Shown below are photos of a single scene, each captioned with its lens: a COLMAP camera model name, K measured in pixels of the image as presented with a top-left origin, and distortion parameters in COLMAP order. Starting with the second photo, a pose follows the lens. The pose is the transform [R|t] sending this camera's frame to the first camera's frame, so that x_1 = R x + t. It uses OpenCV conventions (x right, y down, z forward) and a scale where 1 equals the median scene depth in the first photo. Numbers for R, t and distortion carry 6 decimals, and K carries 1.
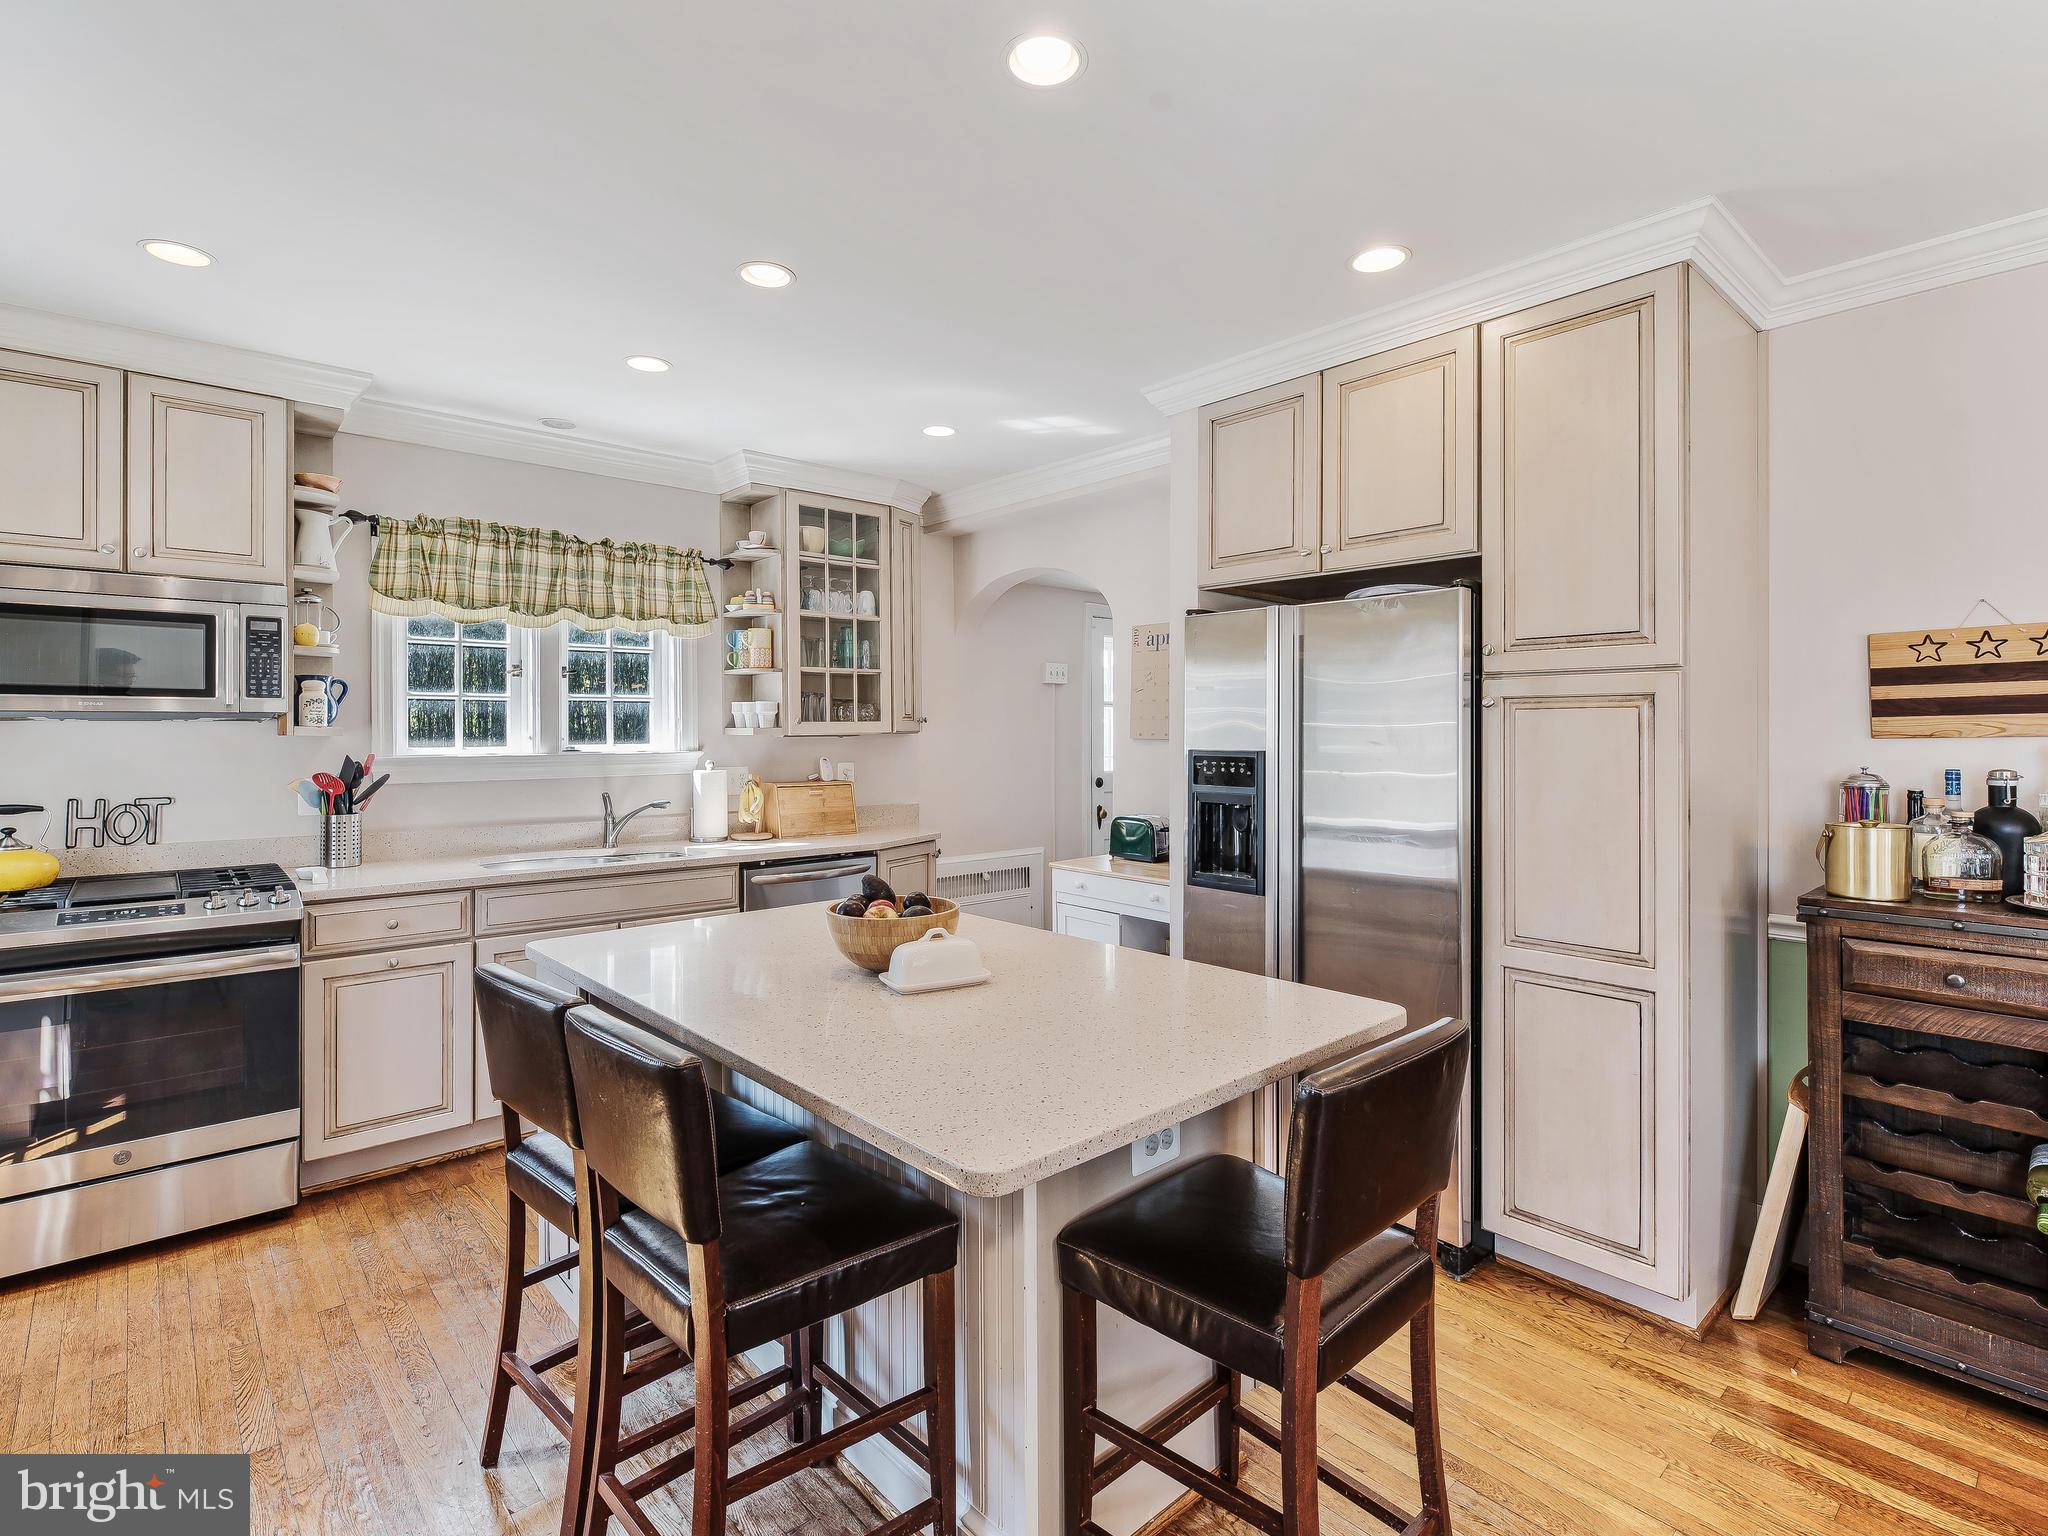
lens RADIAL K [[1012.4, 0, 1014.2], [0, 1012.4, 734.9], [0, 0, 1]] dist [-0.000340, -0.002304]
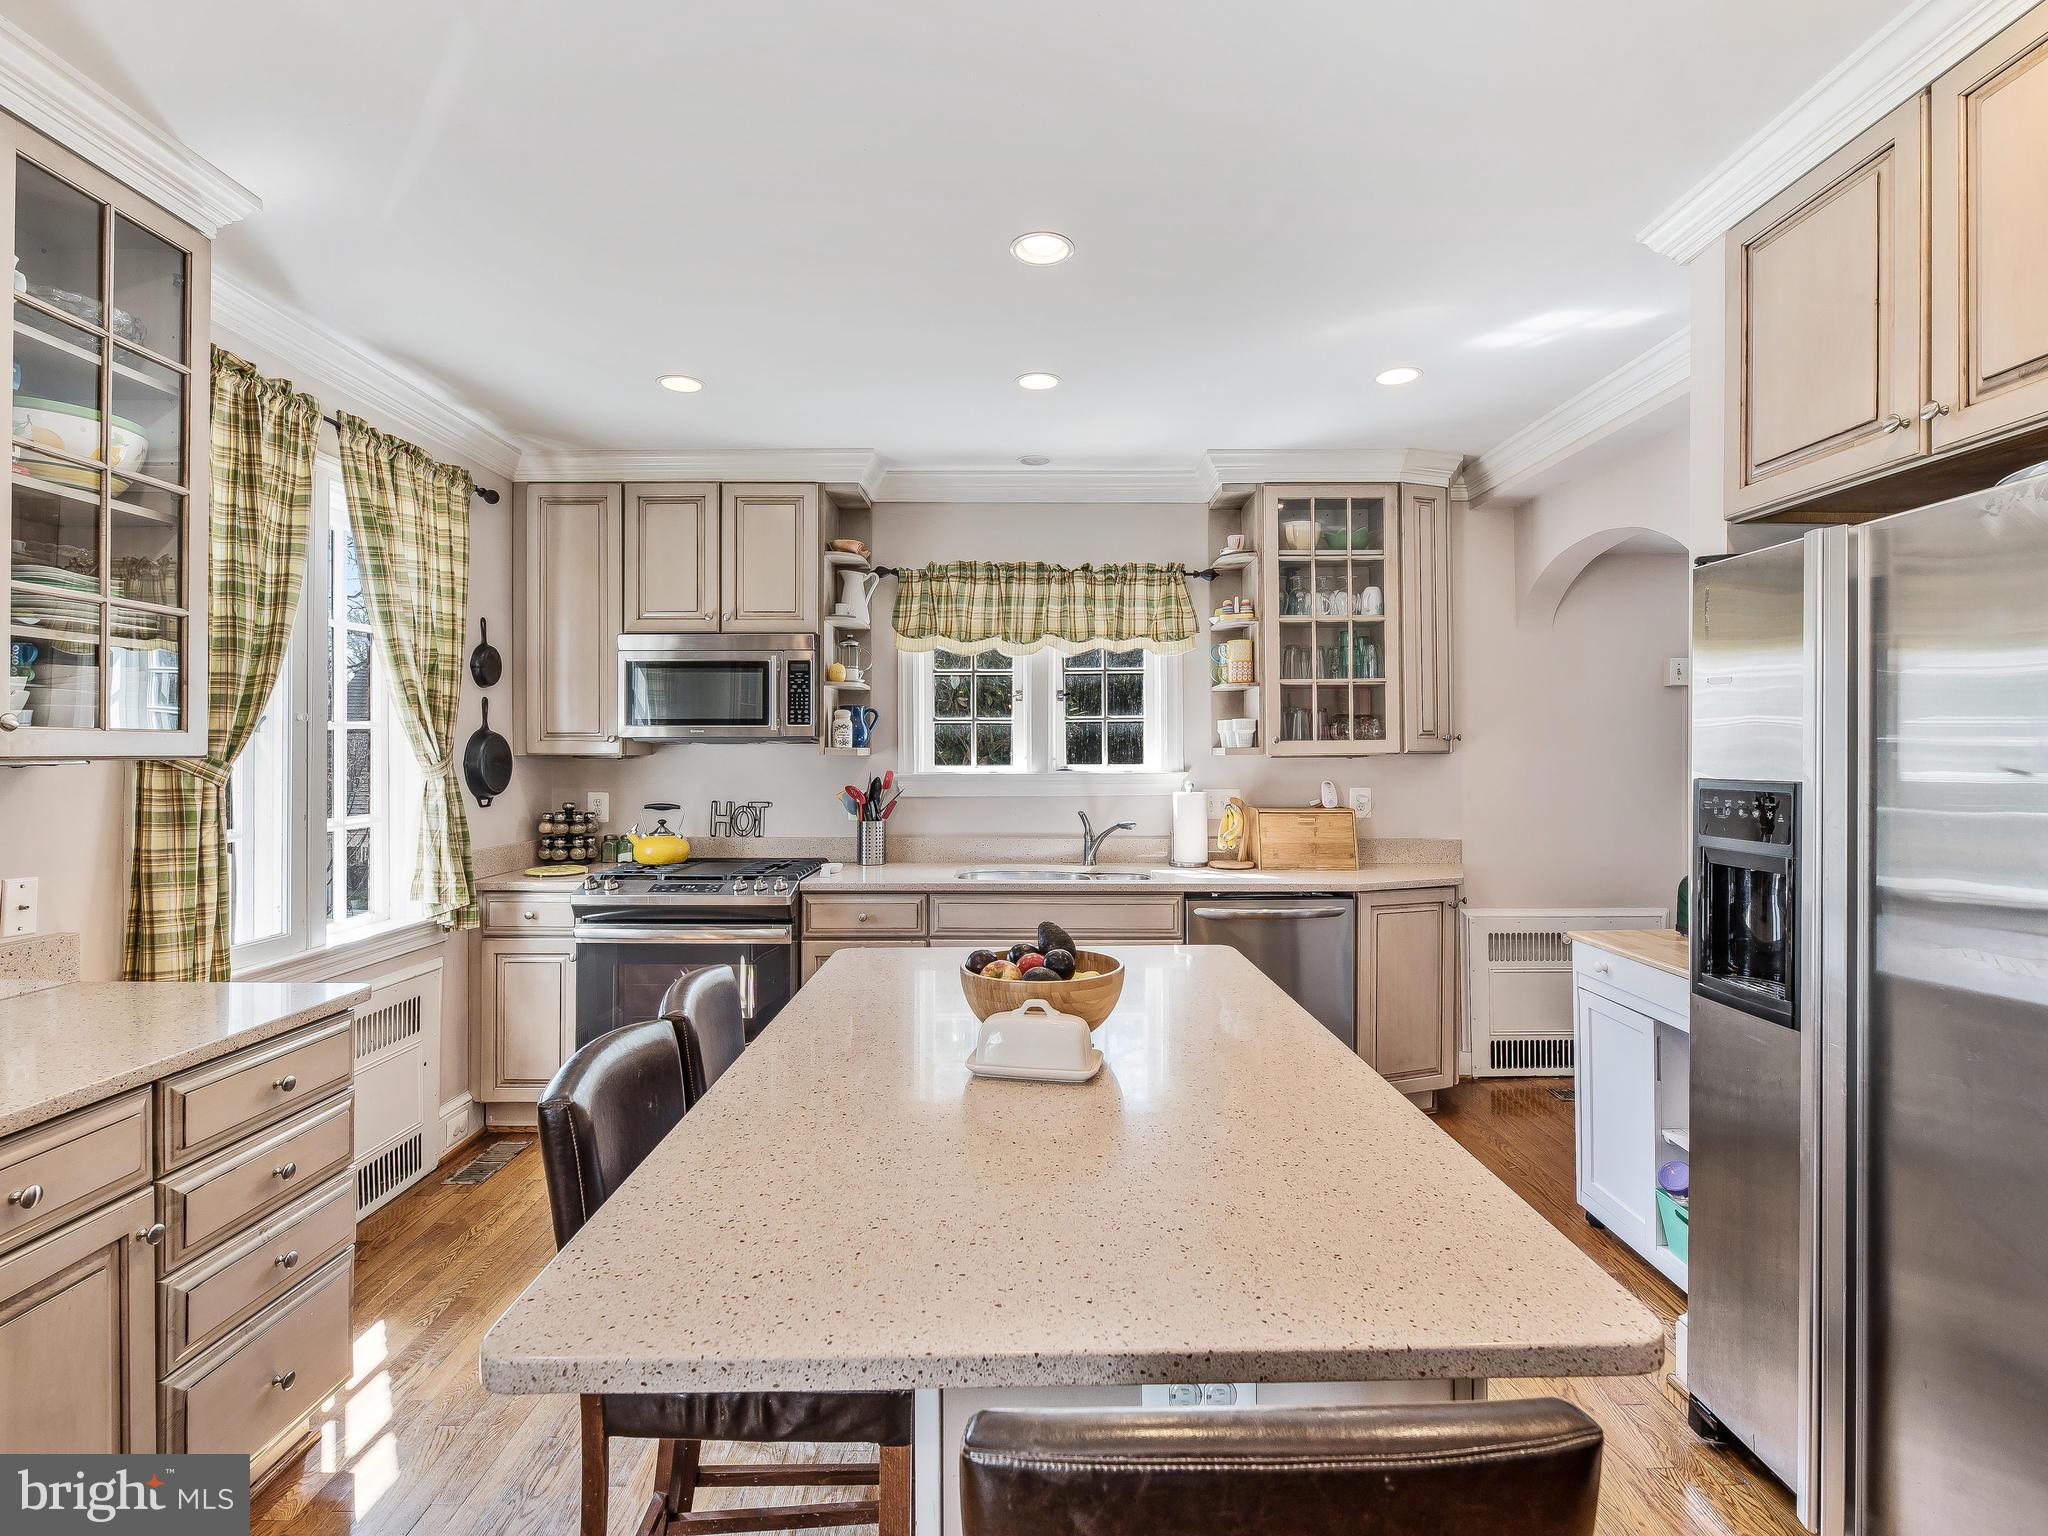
lens RADIAL K [[986.9, 0, 1024.1], [0, 986.9, 754.7], [0, 0, 1]] dist [-0.000159, -0.000869]
pose [[0.750363, 0.000476, -0.661026, 0.220494], [-0.001683, 0.999998, -0.001191, 0.000930], [0.661024, 0.002006, 0.750362, 0.218425]]
